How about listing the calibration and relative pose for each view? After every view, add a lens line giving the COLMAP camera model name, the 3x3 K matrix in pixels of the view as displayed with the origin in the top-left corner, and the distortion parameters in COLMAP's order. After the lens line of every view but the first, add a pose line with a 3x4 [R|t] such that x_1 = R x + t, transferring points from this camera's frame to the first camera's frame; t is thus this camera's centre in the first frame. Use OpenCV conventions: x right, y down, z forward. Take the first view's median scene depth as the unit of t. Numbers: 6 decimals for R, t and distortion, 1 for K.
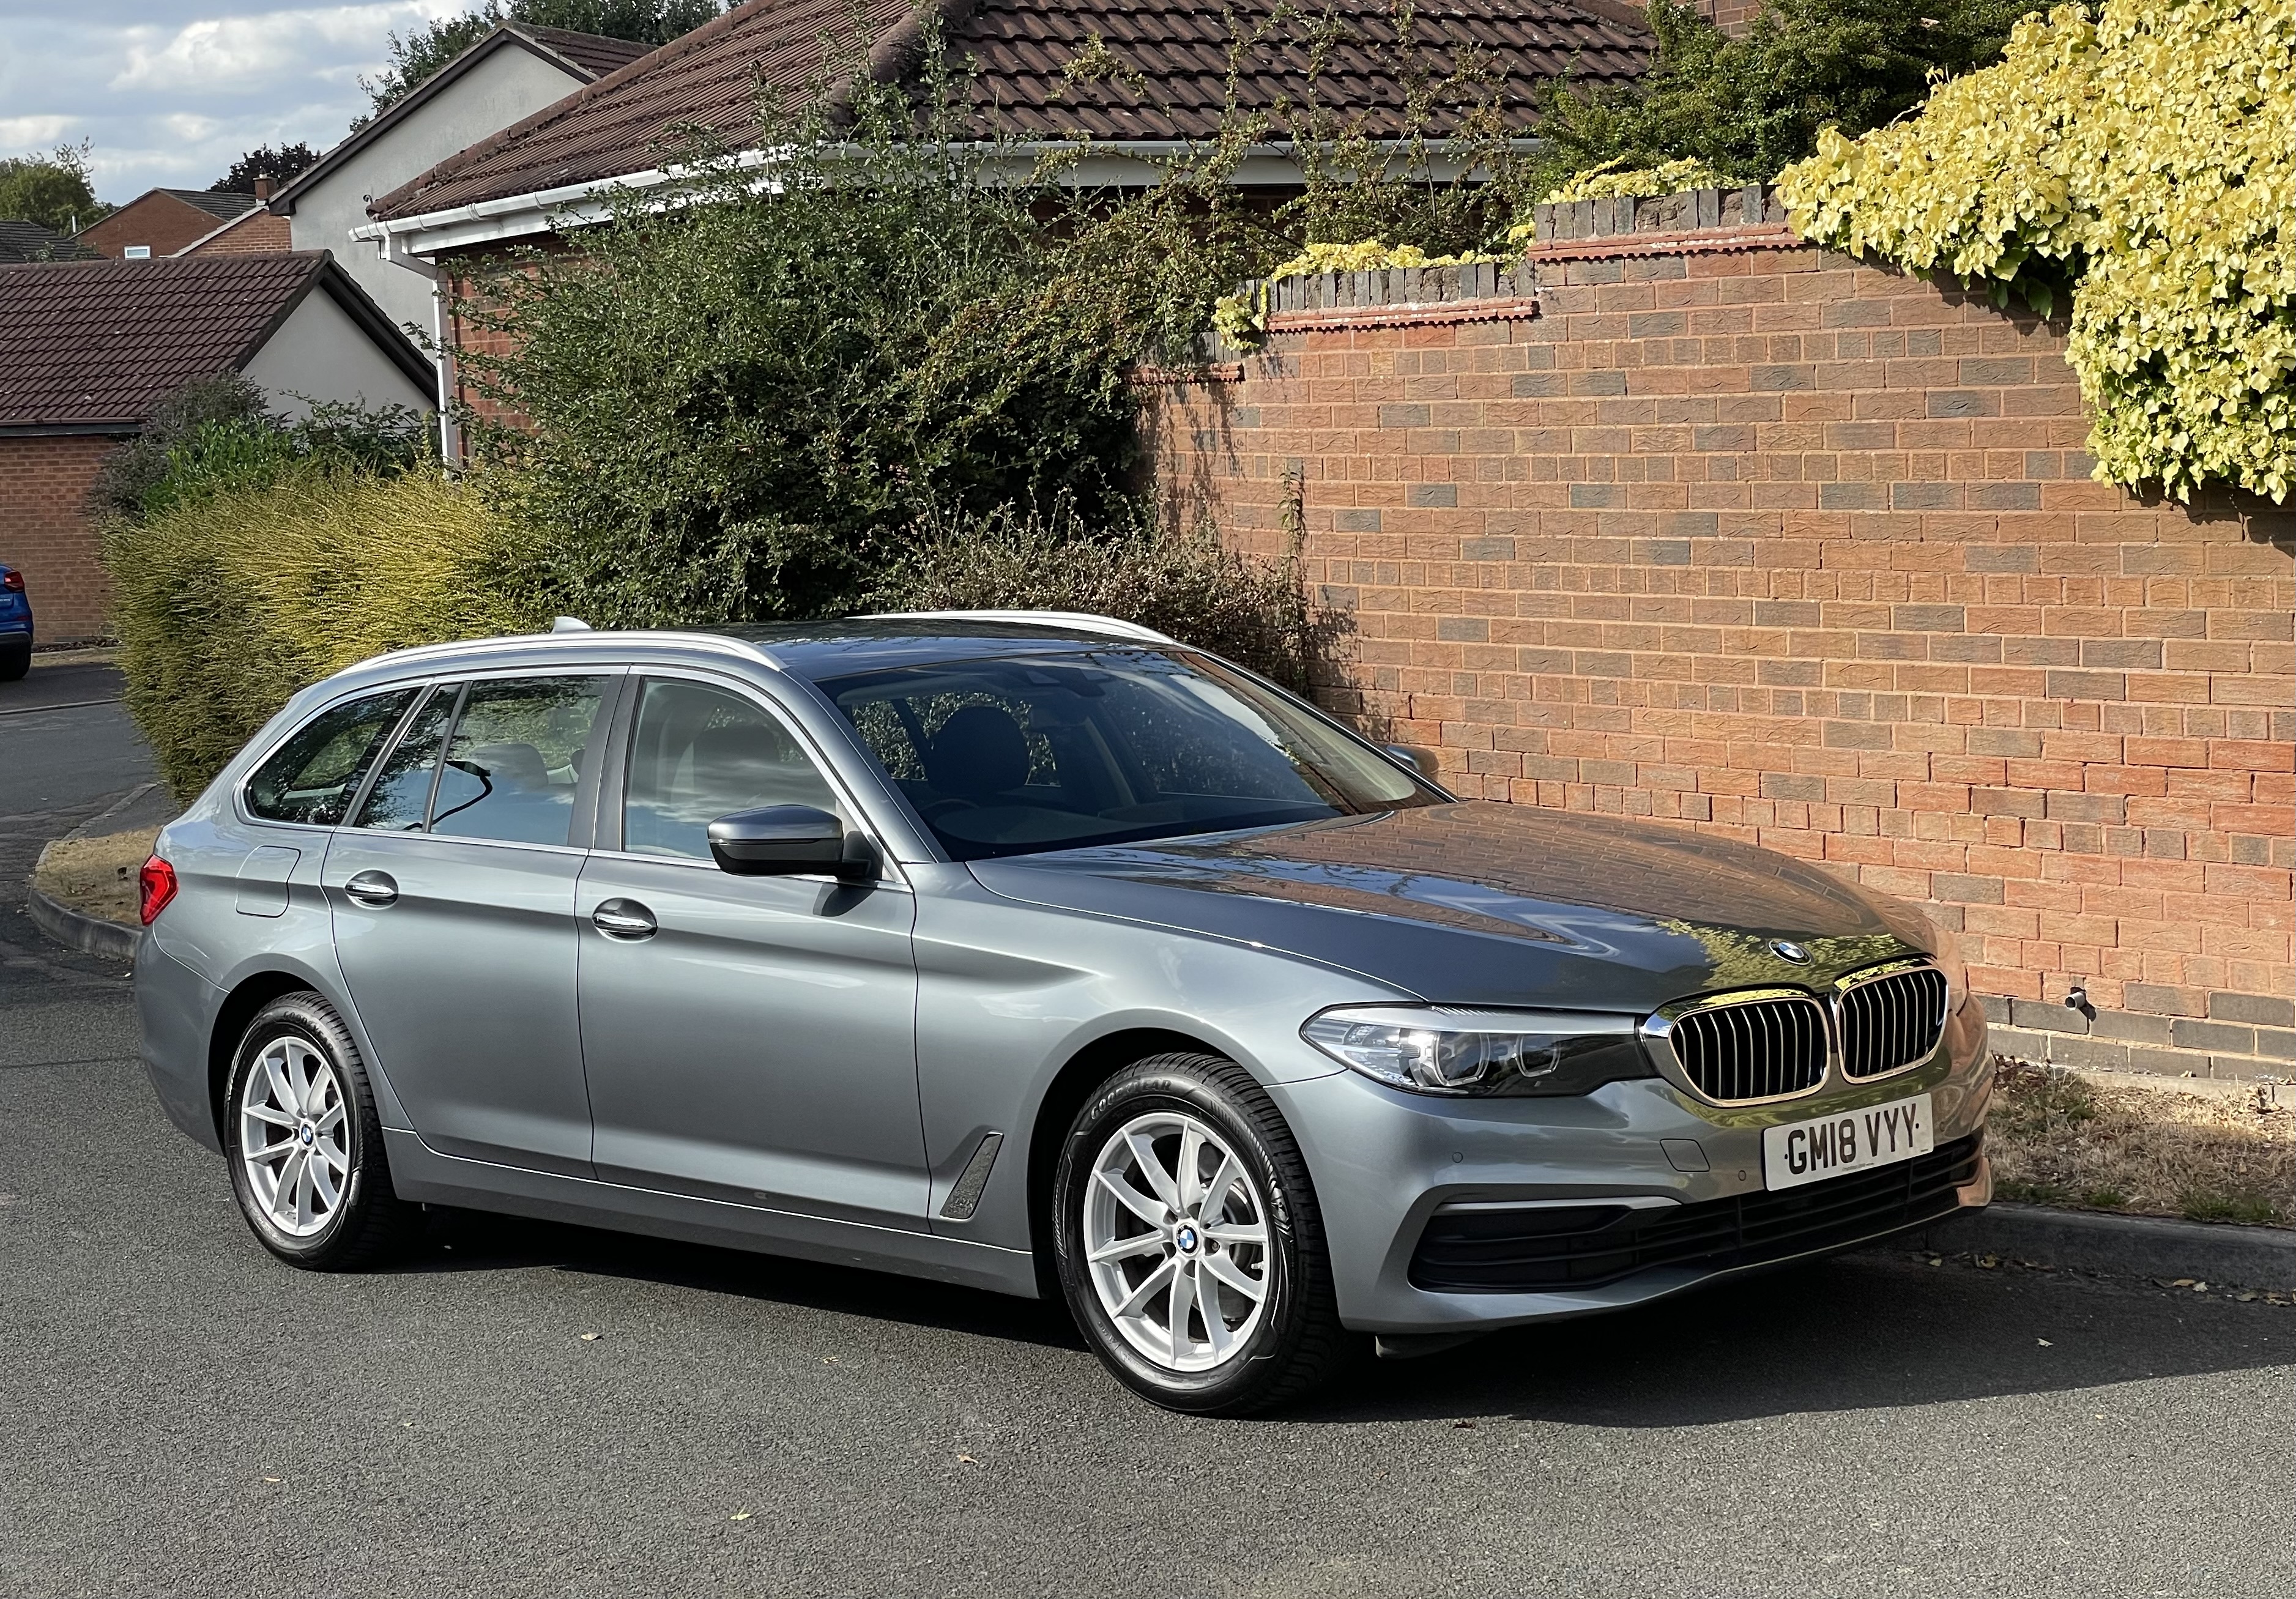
lens RADIAL K [[3815.7, 0, 1149.5], [0, 3815.7, 750.6], [0, 0, 1]] dist [0.070169, 0.140404]
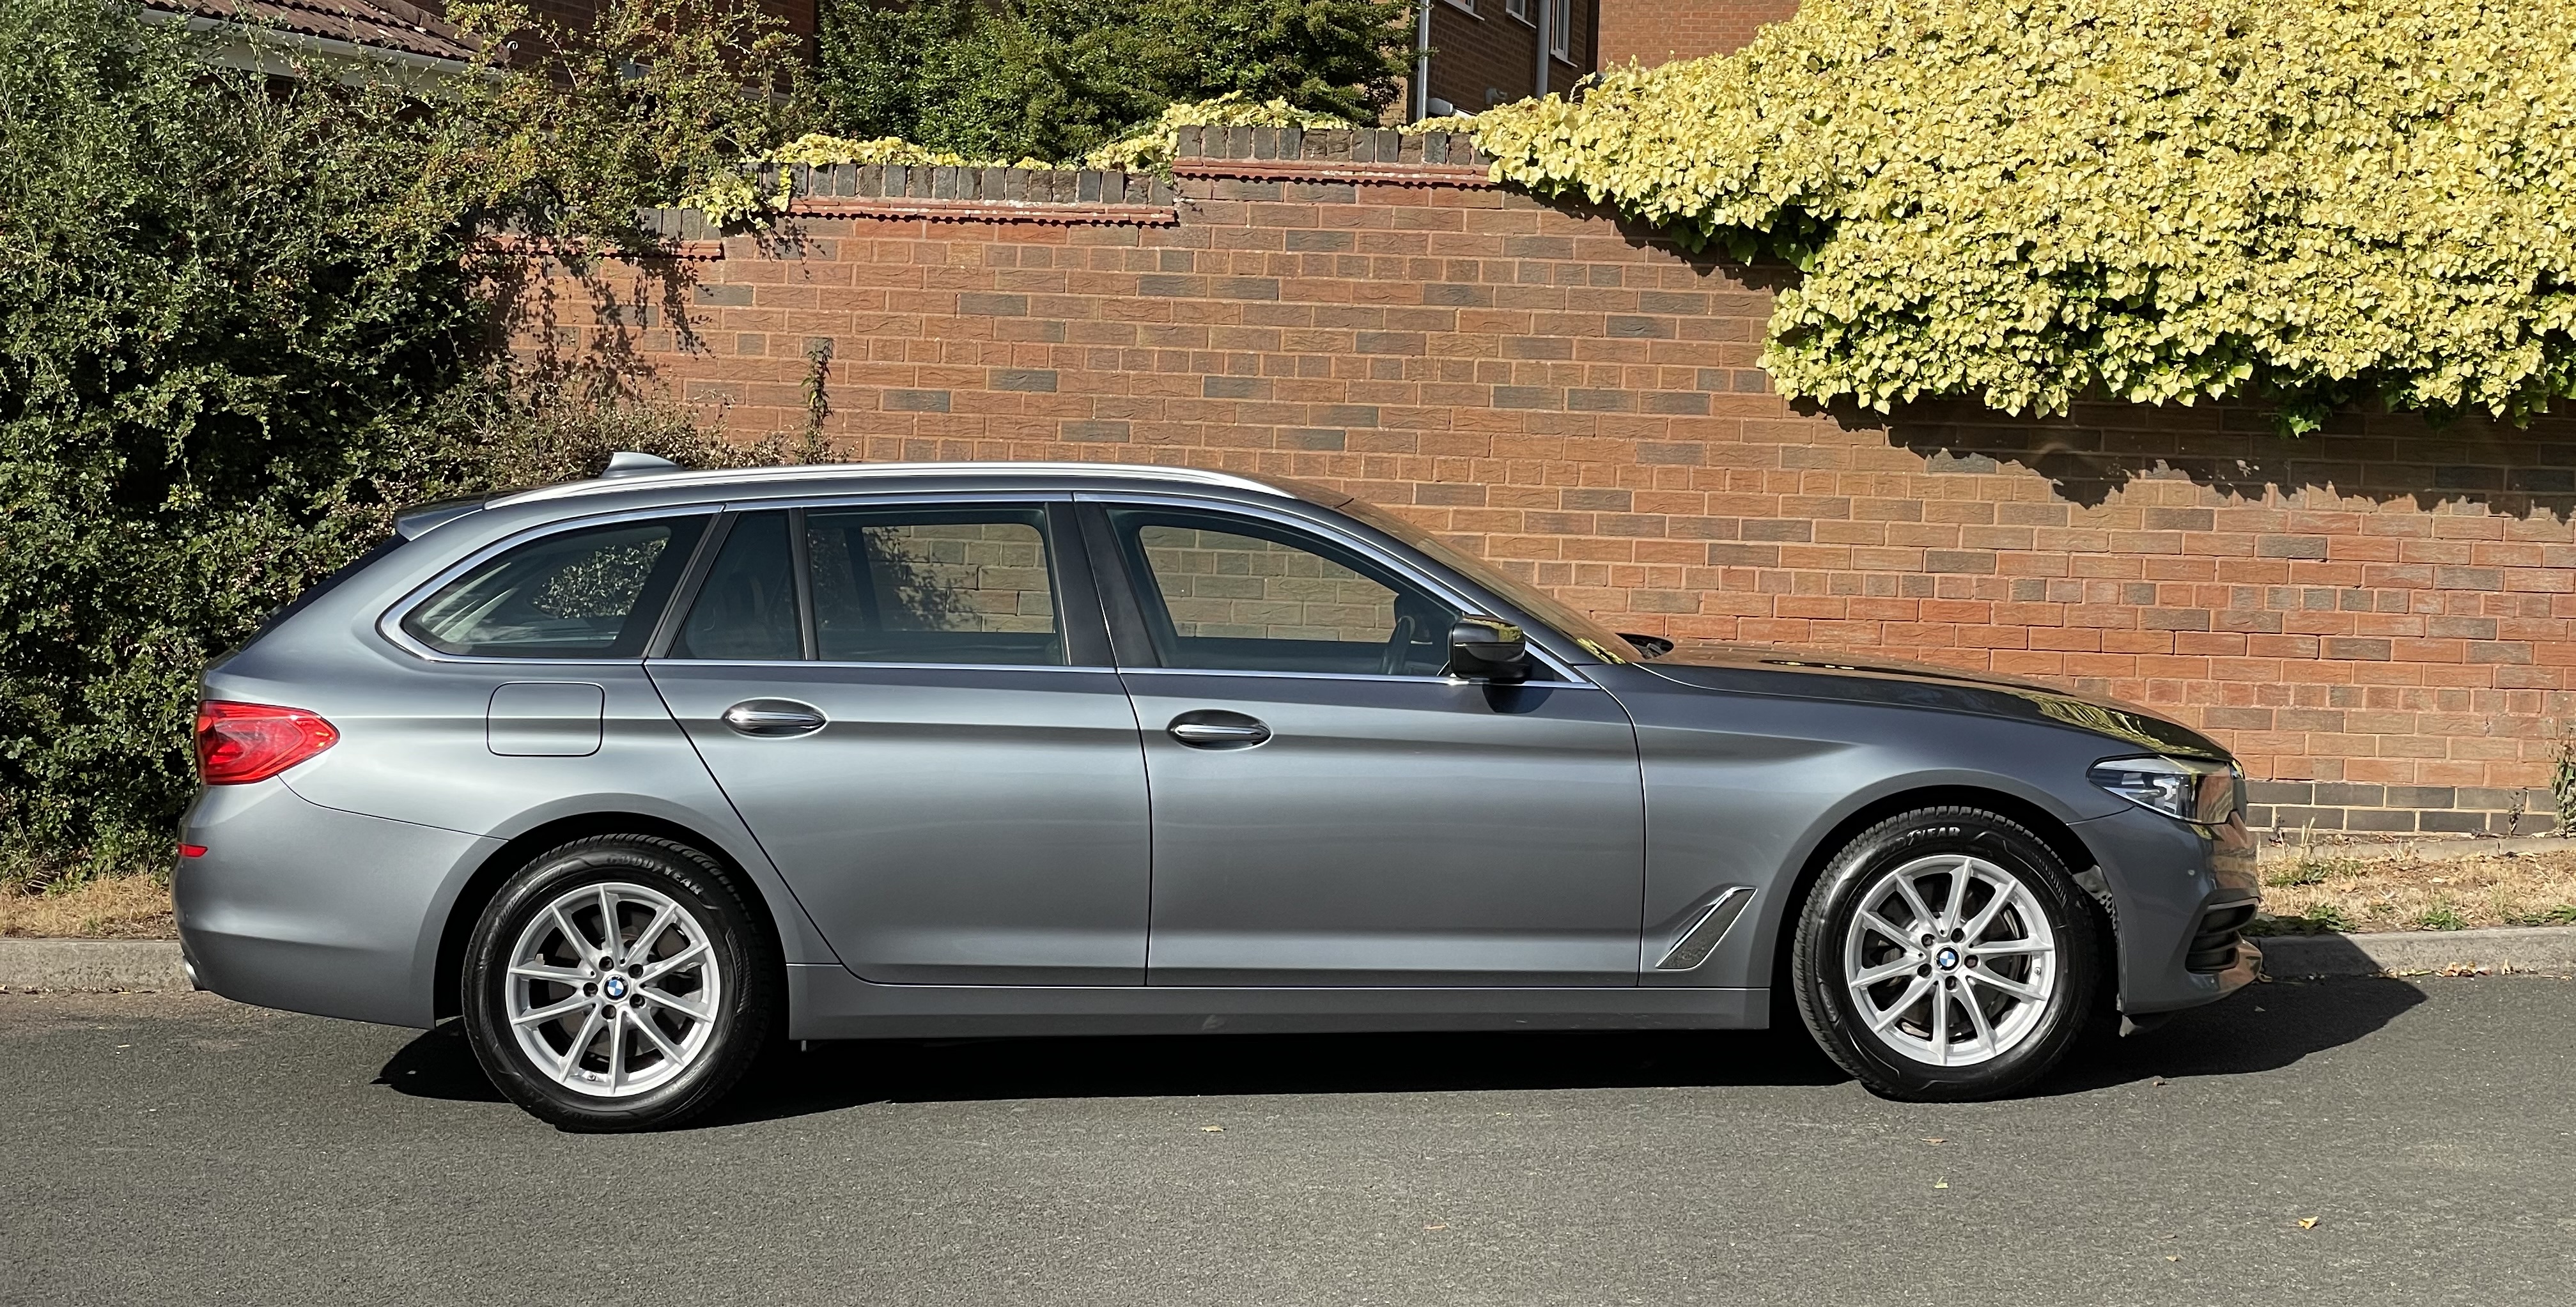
lens RADIAL K [[4089.5, 0, 1280.0], [0, 4089.5, 519.3], [0, 0, 1]] dist [0.076841, 0.144897]
pose [[0.676442, 0.031164, 0.735836, -0.806469], [0.013904, 0.998386, -0.055065, 0.041033], [-0.736365, 0.047479, 0.674917, 0.189955]]
